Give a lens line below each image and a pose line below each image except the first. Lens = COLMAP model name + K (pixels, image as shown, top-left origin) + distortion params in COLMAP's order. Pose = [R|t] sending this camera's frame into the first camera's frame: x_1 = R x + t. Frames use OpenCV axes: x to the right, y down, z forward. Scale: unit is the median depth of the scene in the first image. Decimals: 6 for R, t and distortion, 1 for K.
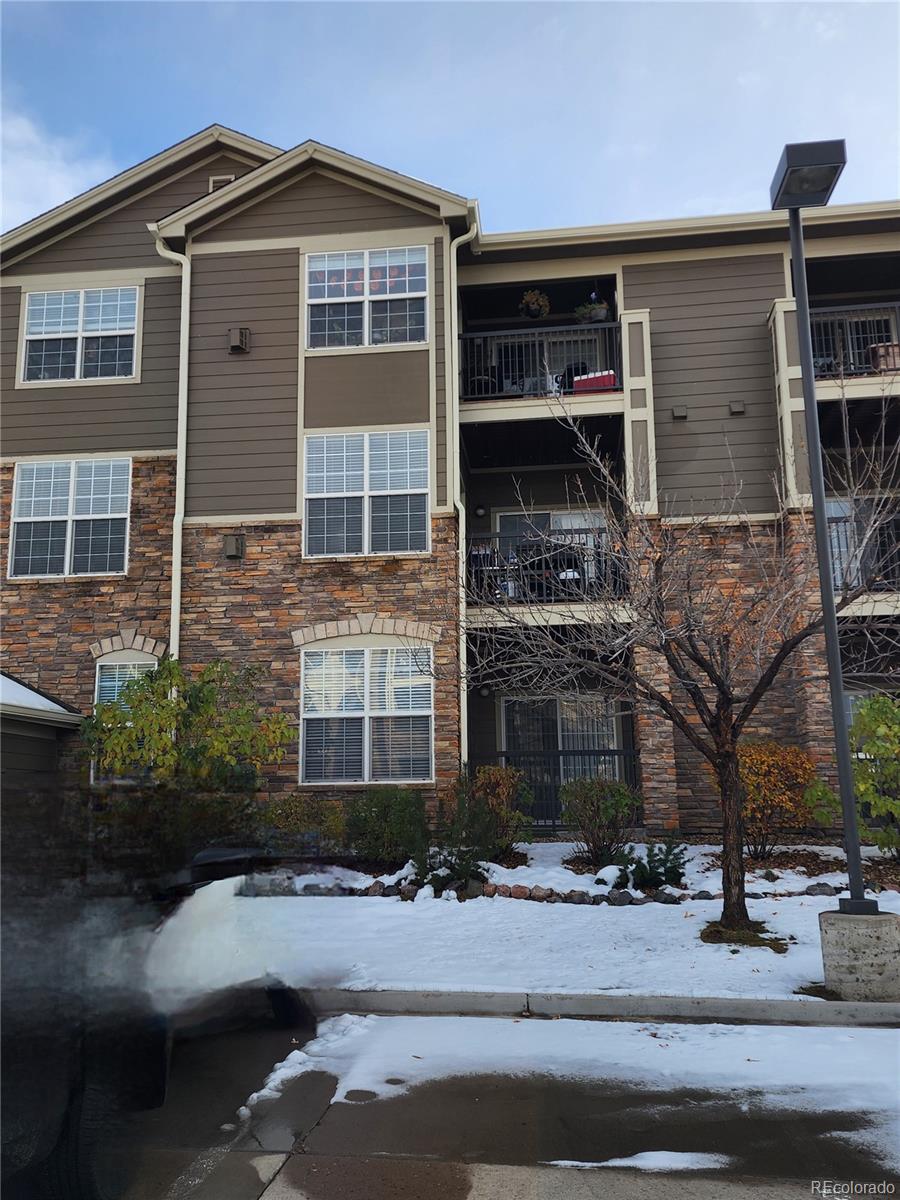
lens RADIAL K [[915.2, 0, 448.8], [0, 915.2, 591.7], [0, 0, 1]] dist [0.006846, 0.000283]
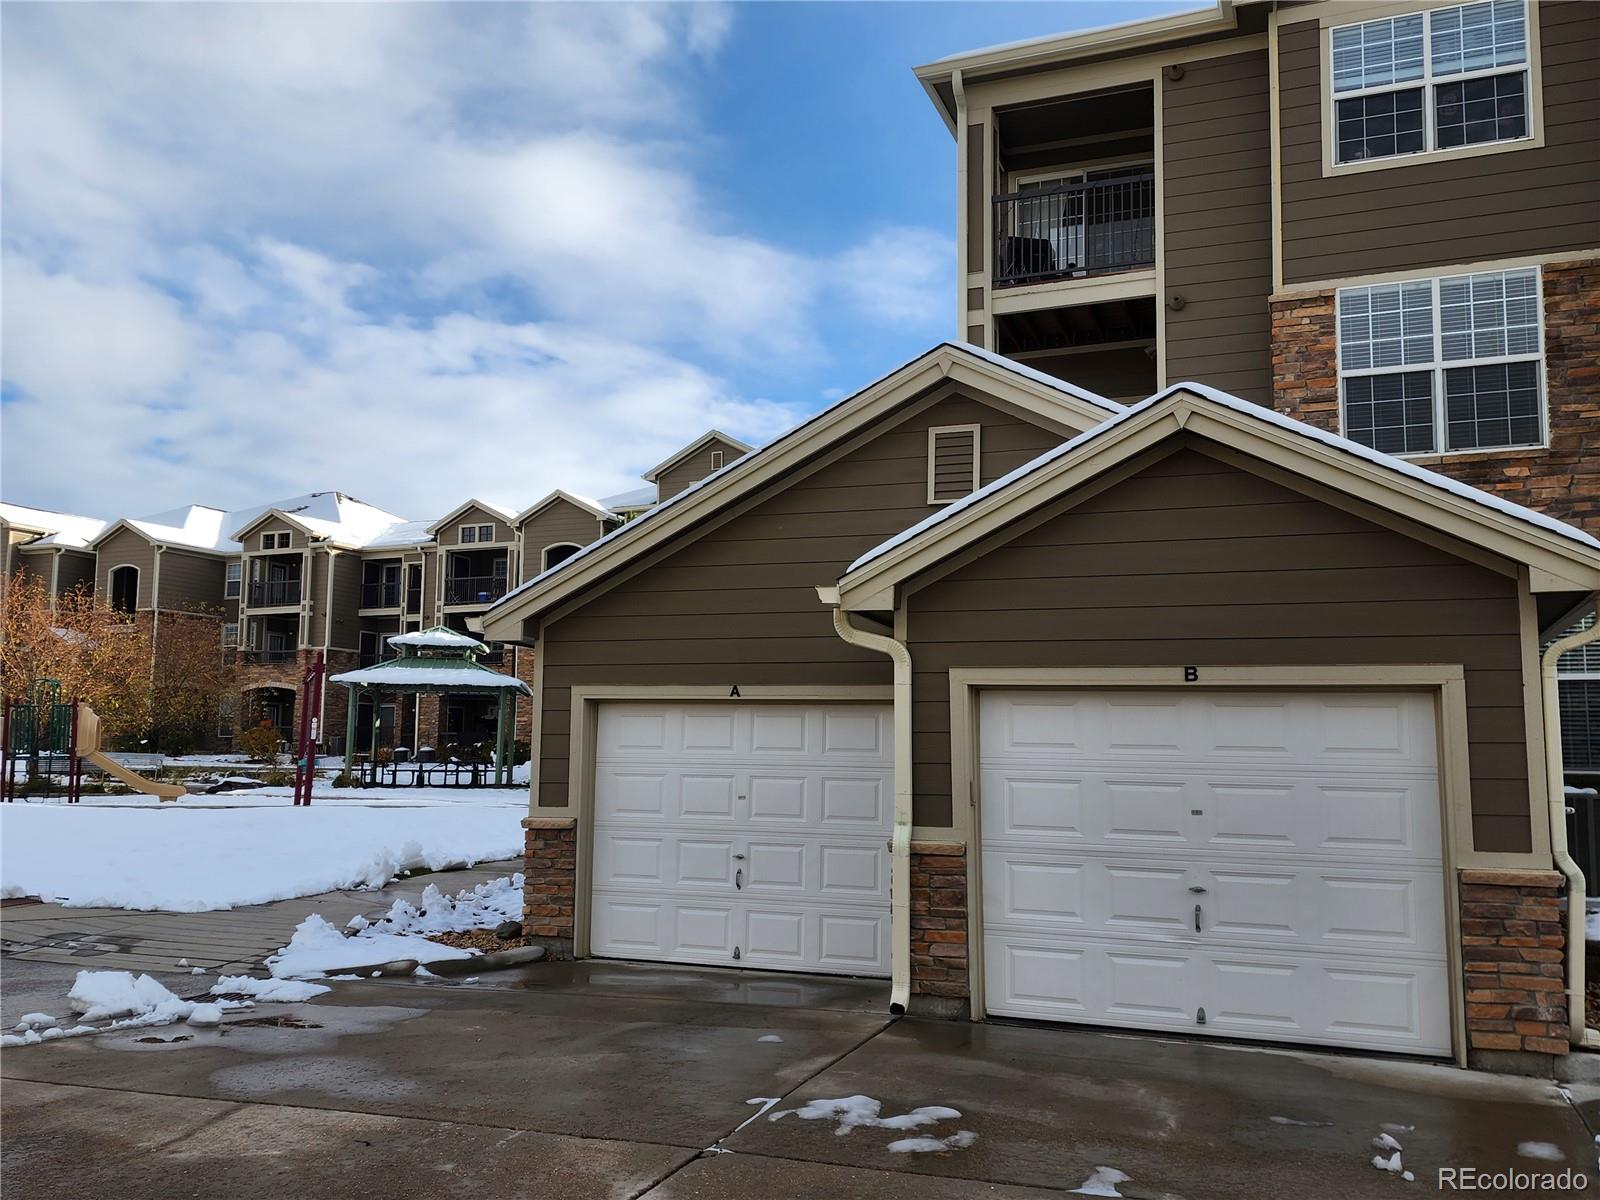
lens RADIAL K [[1069.0, 0, 802.5], [0, 1069.0, 615.3], [0, 0, 1]] dist [0.029712, -0.001572]
pose [[0.982943, -0.008507, -0.183713, -0.713665], [0.019784, 0.998024, 0.059640, 0.042252], [0.182843, -0.062257, 0.981169, 0.144847]]
